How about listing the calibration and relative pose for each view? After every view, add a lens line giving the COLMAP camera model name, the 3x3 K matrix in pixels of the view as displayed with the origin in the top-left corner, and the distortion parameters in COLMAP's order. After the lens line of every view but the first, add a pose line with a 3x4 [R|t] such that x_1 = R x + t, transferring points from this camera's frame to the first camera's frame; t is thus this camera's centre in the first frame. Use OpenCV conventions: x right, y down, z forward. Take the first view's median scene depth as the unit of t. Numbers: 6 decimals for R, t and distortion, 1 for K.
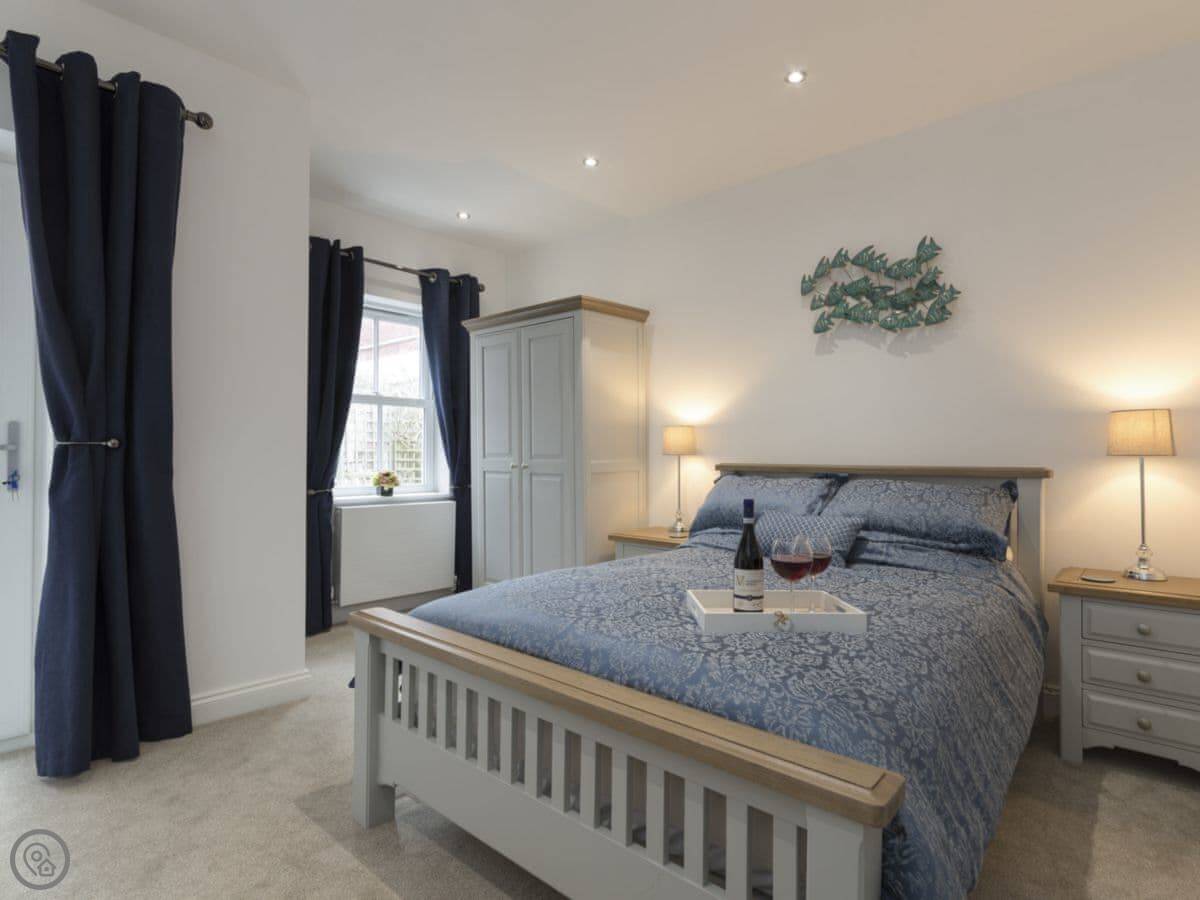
lens RADIAL K [[626.5, 0, 600.0], [0, 626.5, 450.0], [0, 0, 1]] dist [-0.002164, -0.000596]
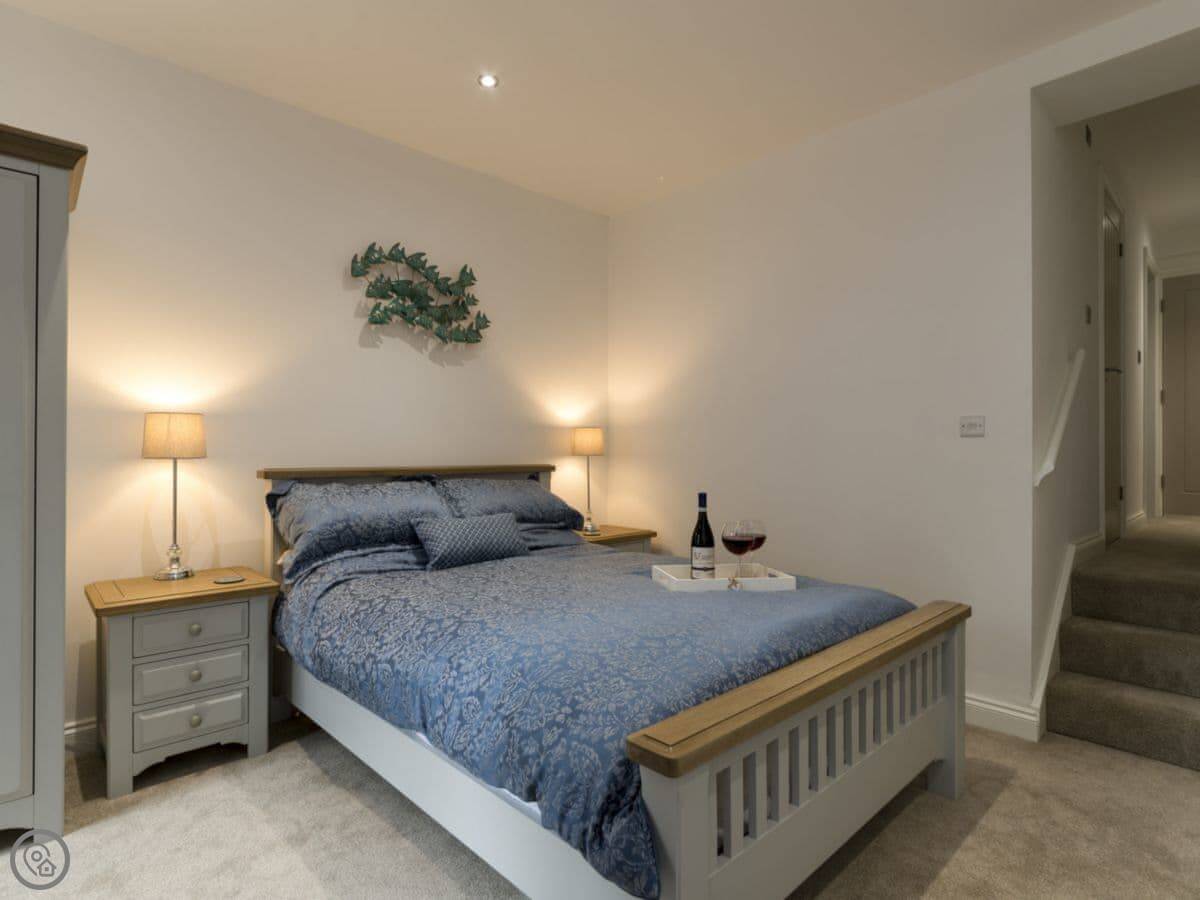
lens RADIAL K [[626.5, 0, 600.0], [0, 626.5, 450.0], [0, 0, 1]] dist [-0.002164, -0.000596]
pose [[0.091048, 0.005391, 0.995832, -0.587937], [-0.000294, 0.999985, -0.005387, 0.003347], [-0.995846, 0.000198, 0.091049, 0.642669]]
